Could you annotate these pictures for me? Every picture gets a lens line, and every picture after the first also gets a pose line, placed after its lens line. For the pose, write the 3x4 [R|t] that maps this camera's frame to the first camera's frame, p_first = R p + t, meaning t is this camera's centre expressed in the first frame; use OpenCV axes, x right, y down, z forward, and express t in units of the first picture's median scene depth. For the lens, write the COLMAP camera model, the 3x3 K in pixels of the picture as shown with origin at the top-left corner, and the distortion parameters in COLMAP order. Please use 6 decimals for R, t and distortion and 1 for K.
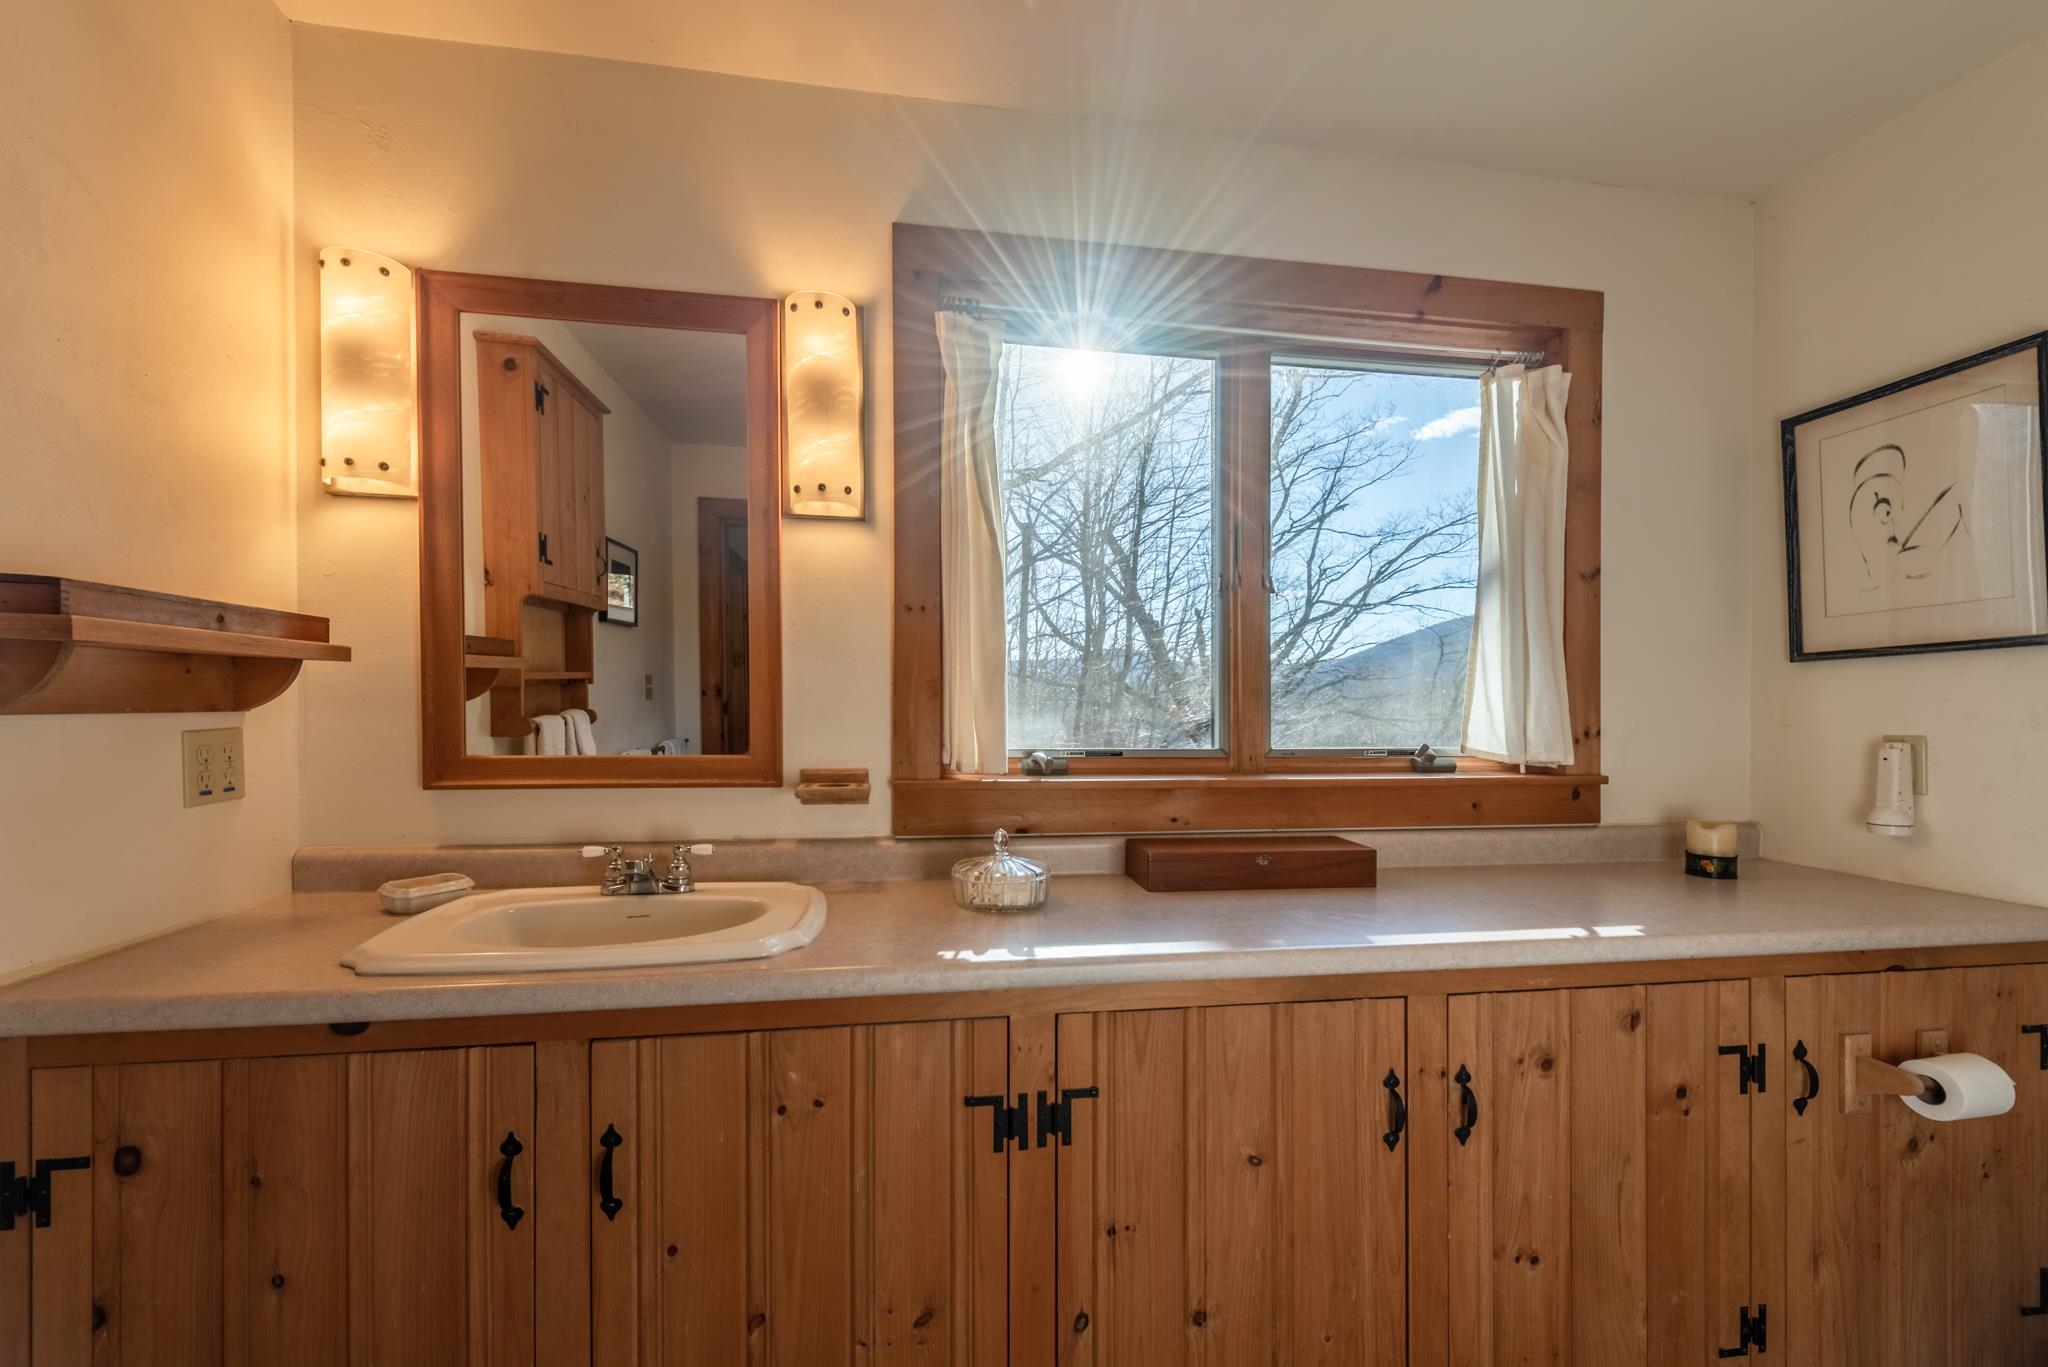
lens RADIAL K [[851.2, 0, 1024.0], [0, 851.2, 683.5], [0, 0, 1]] dist [0.001113, -0.000107]
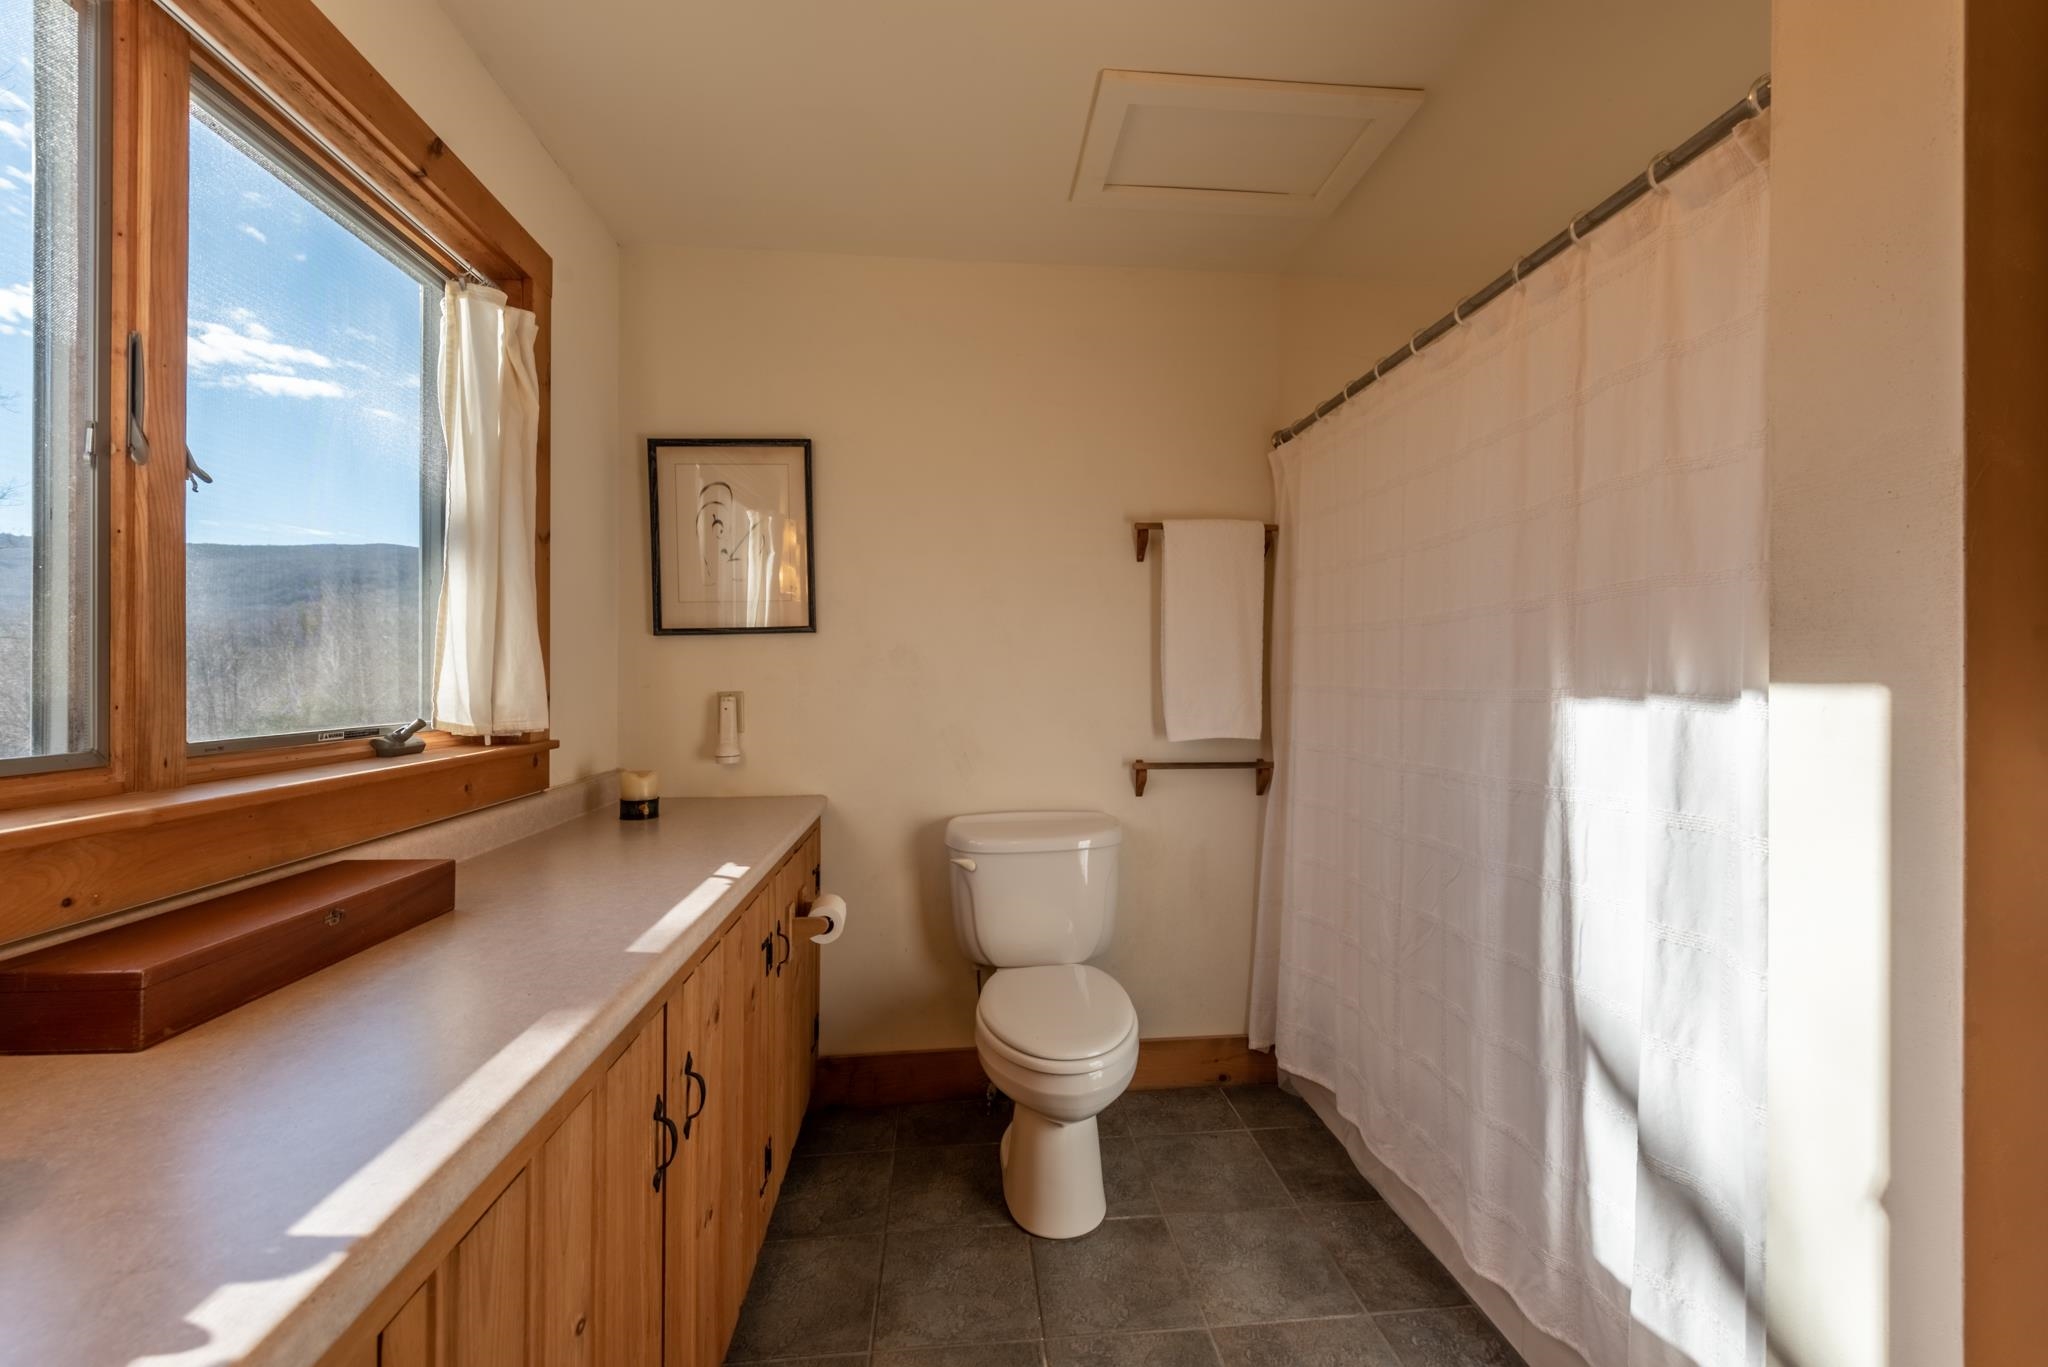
lens RADIAL K [[808.2, 0, 1019.3], [0, 808.2, 660.7], [0, 0, 1]] dist [0.001413, -0.000045]
pose [[0.059584, 0.012239, 0.998148, -0.240496], [-0.026121, 0.999602, -0.010697, 0.010225], [-0.997881, -0.025435, 0.059880, 0.394540]]
